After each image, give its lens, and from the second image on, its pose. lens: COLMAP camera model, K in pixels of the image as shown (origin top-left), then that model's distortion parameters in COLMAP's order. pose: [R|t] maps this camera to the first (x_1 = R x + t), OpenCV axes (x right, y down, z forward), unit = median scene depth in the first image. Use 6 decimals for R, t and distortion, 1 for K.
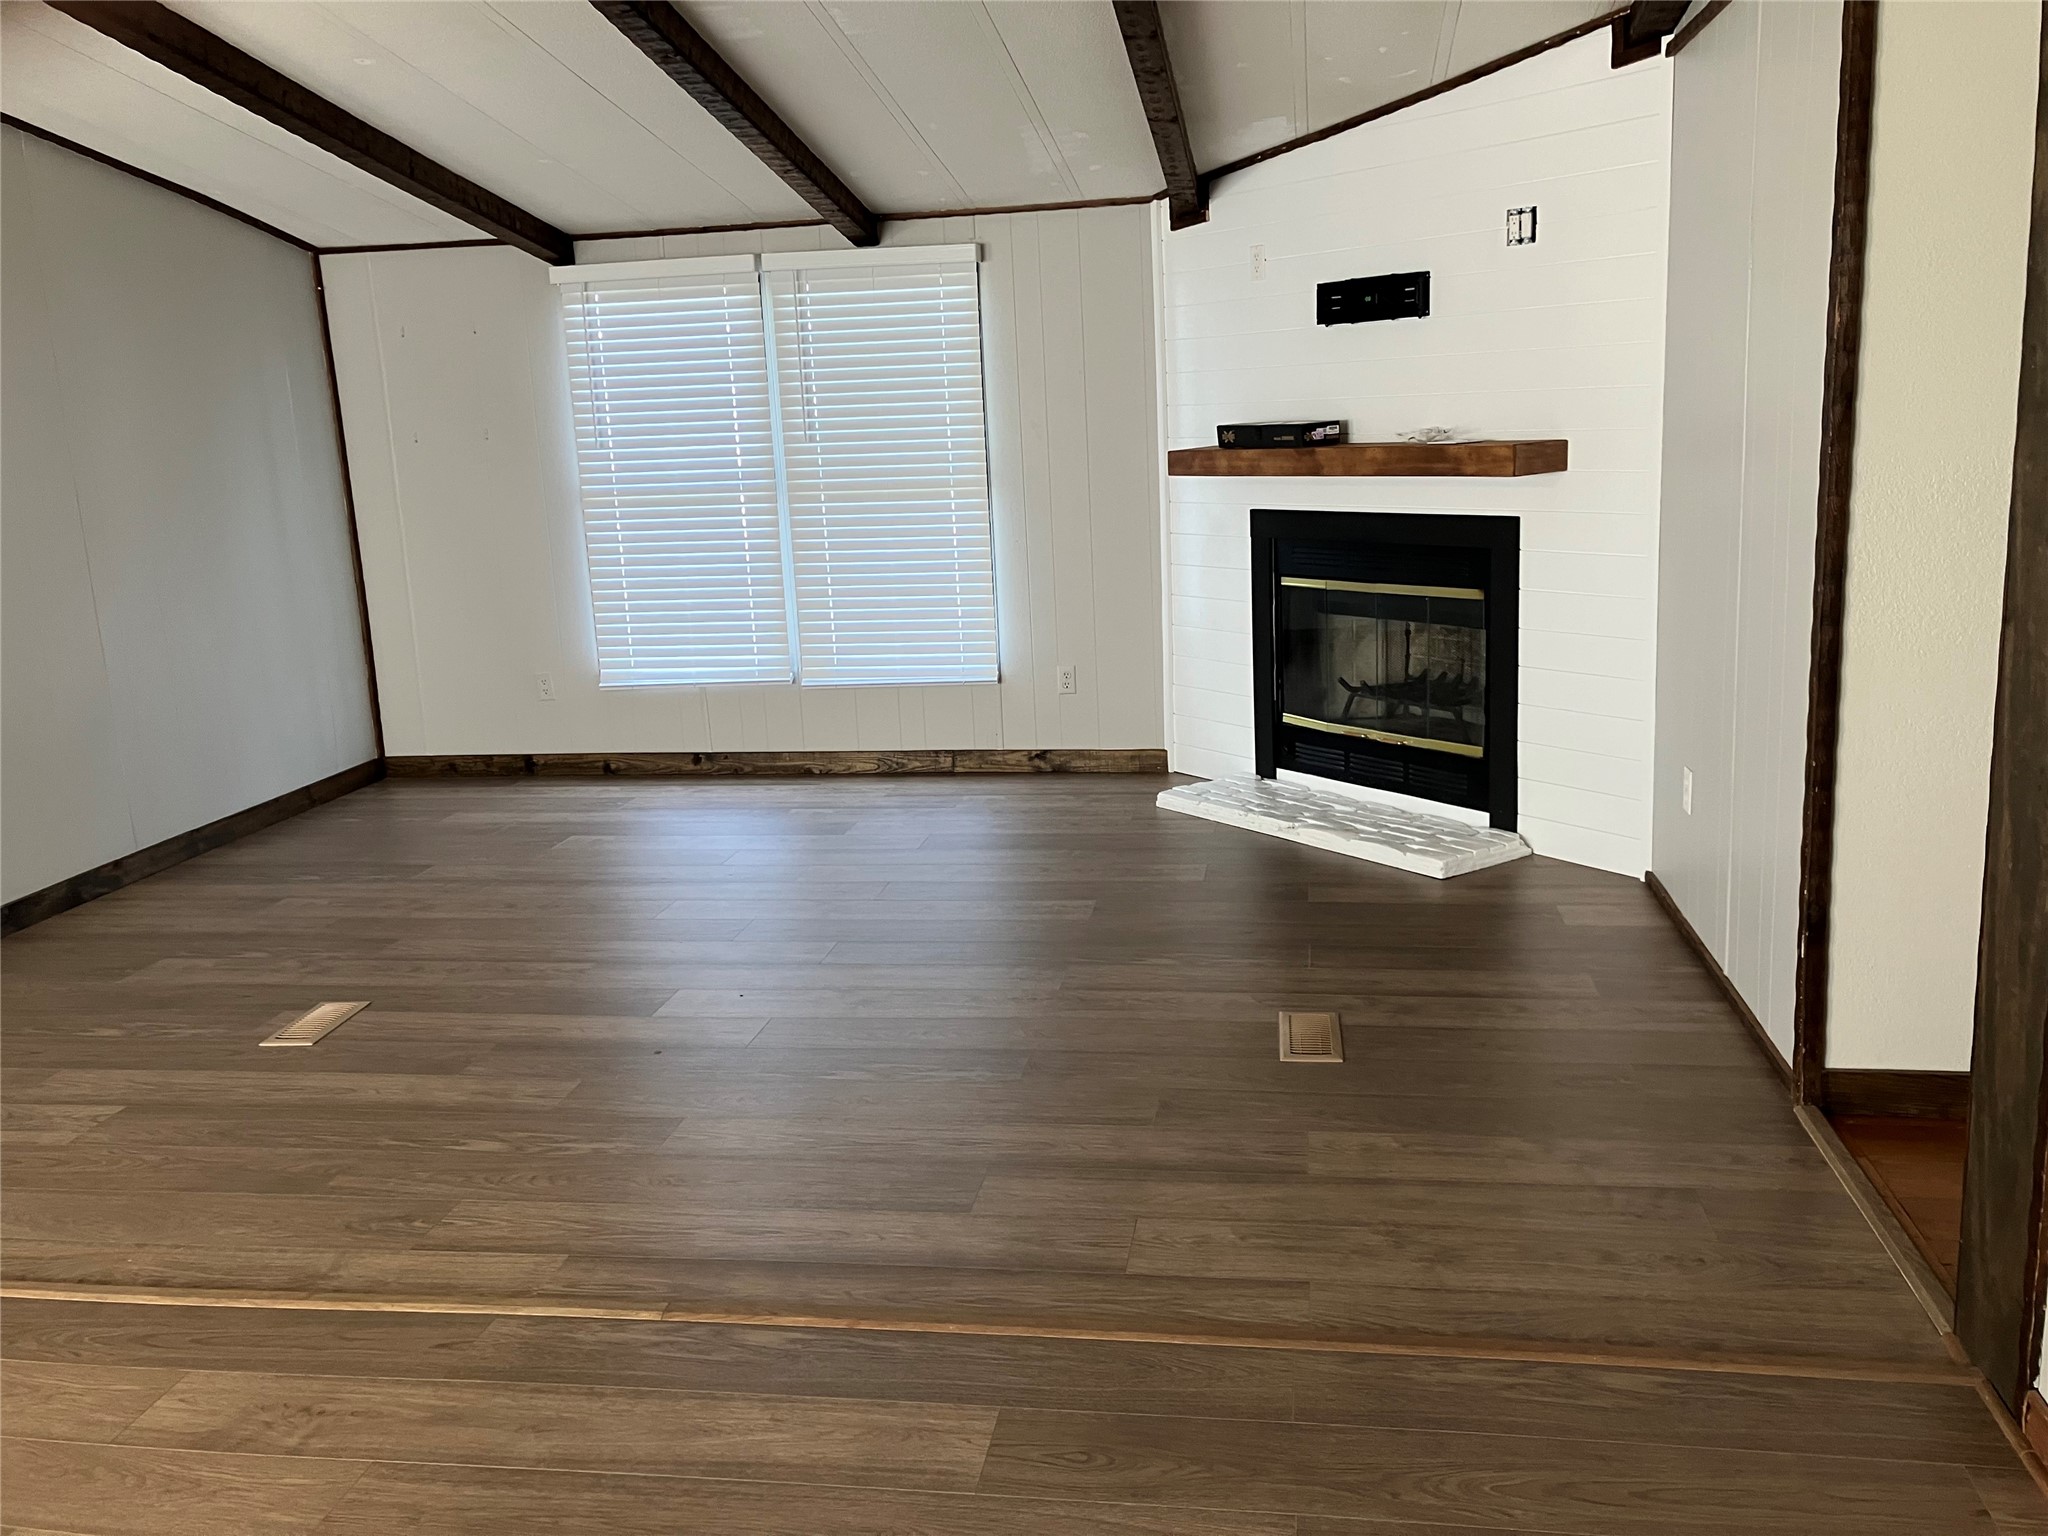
lens RADIAL K [[1698.8, 0, 1025.7], [0, 1698.8, 732.1], [0, 0, 1]] dist [0.042322, -0.064044]
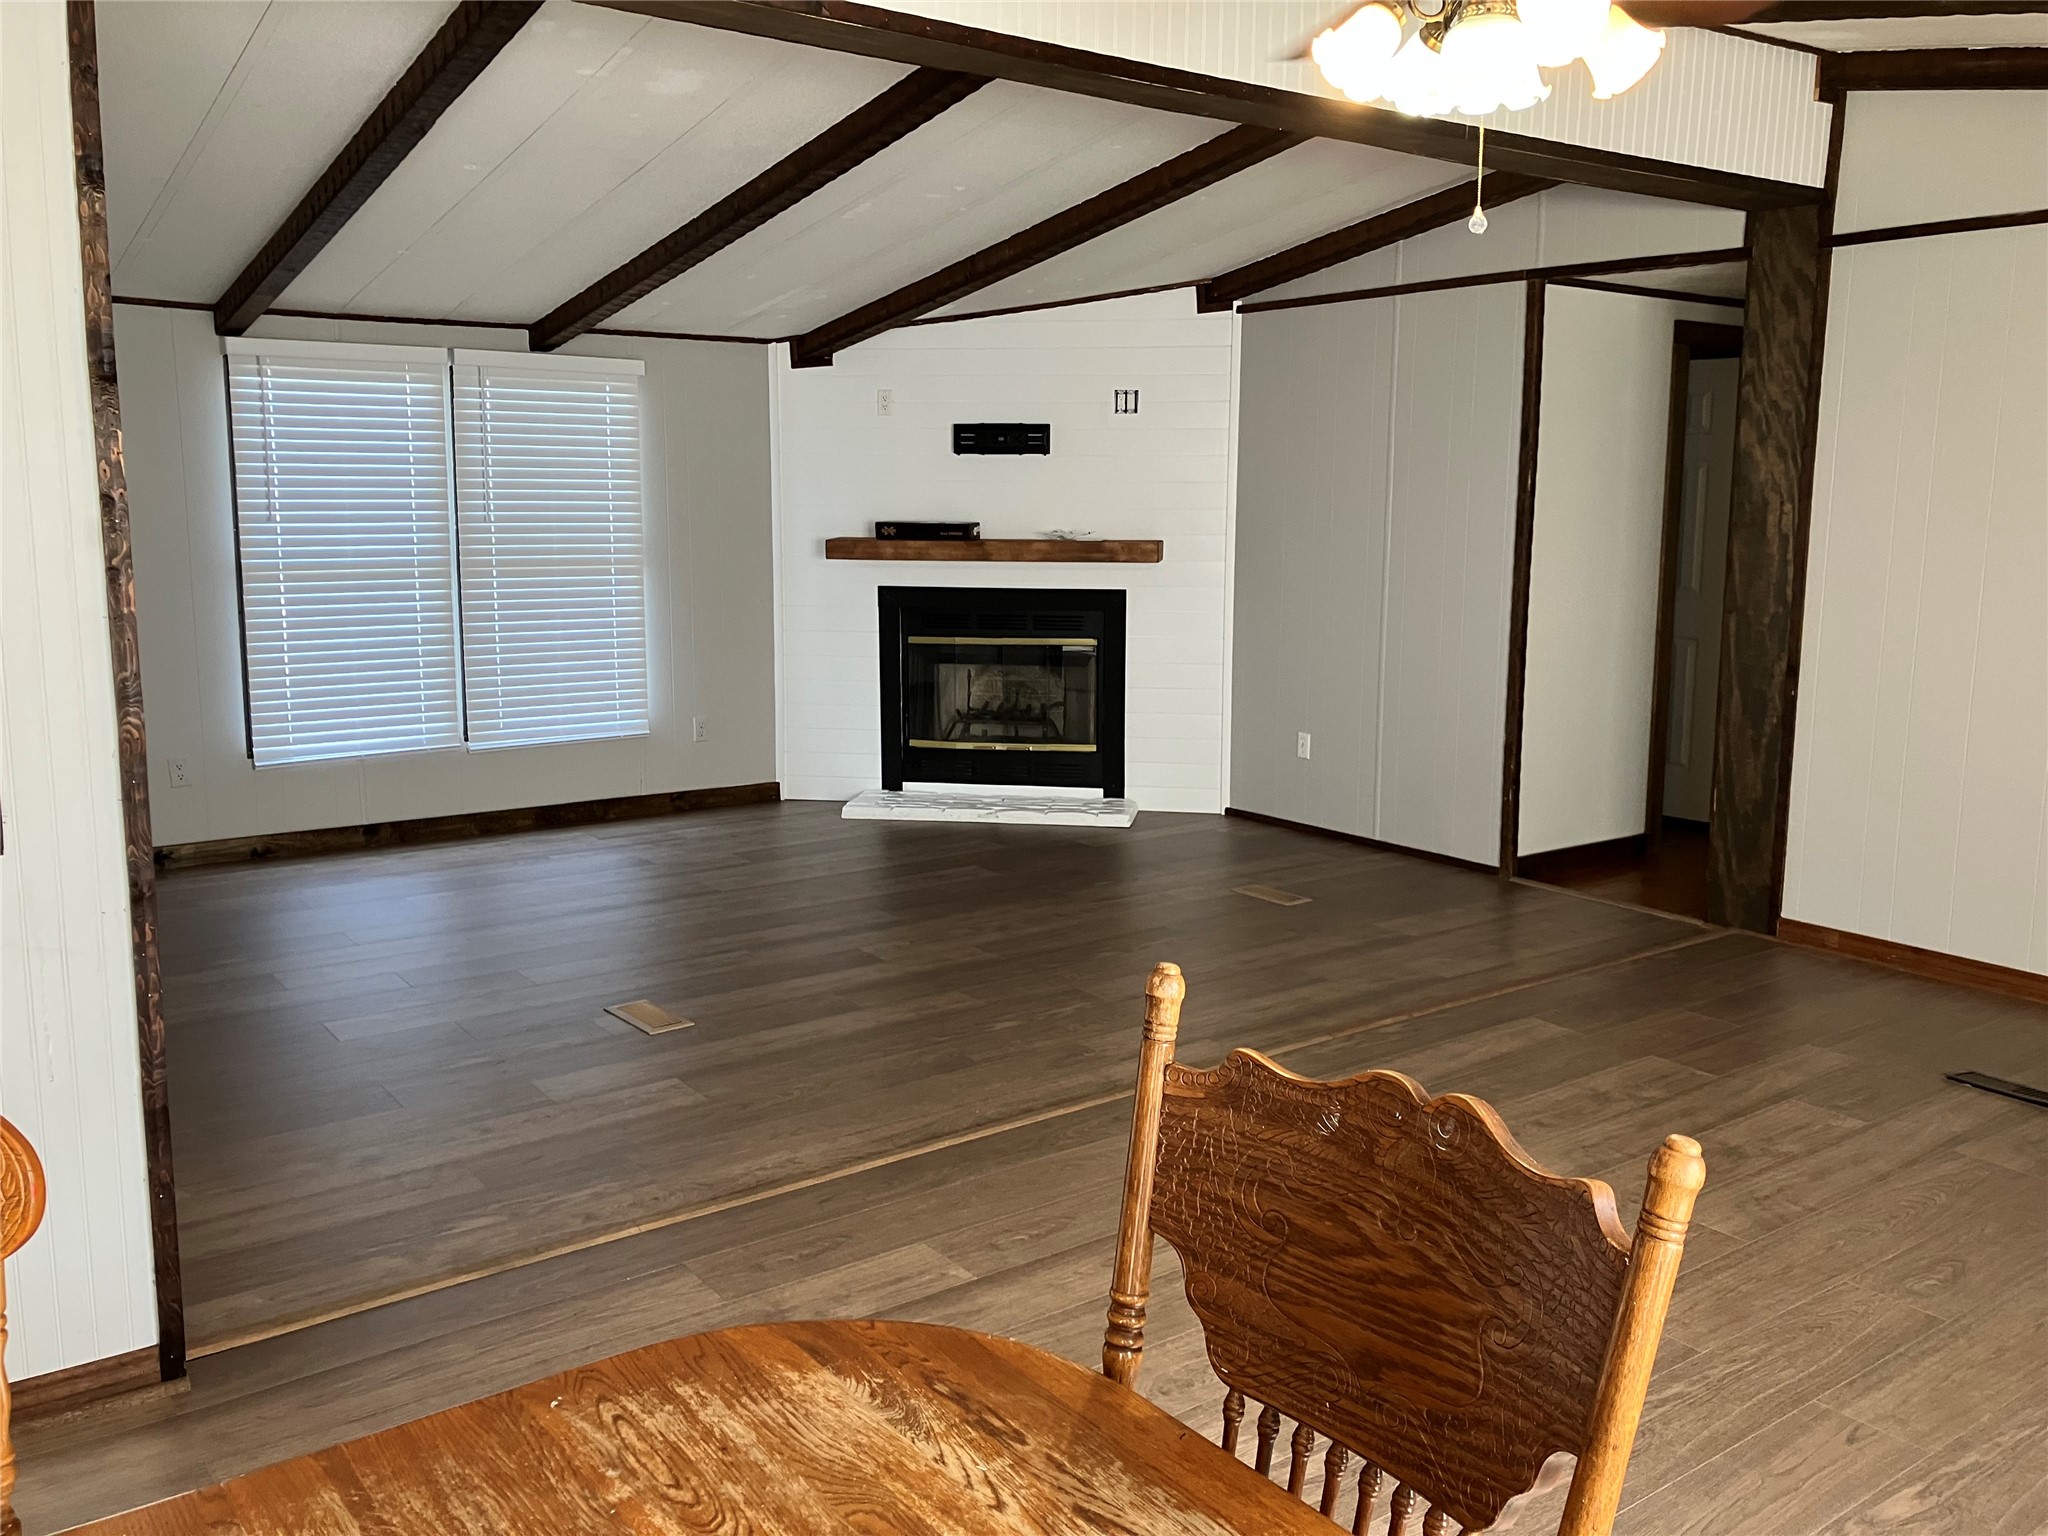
lens RADIAL K [[1698.8, 0, 1023.6], [0, 1698.8, 773.2], [0, 0, 1]] dist [0.042322, -0.064044]
pose [[0.699643, -0.070562, 0.711000, -0.795548], [0.098598, 0.995126, 0.001738, 0.023759], [-0.707657, 0.068887, 0.703190, 0.004096]]
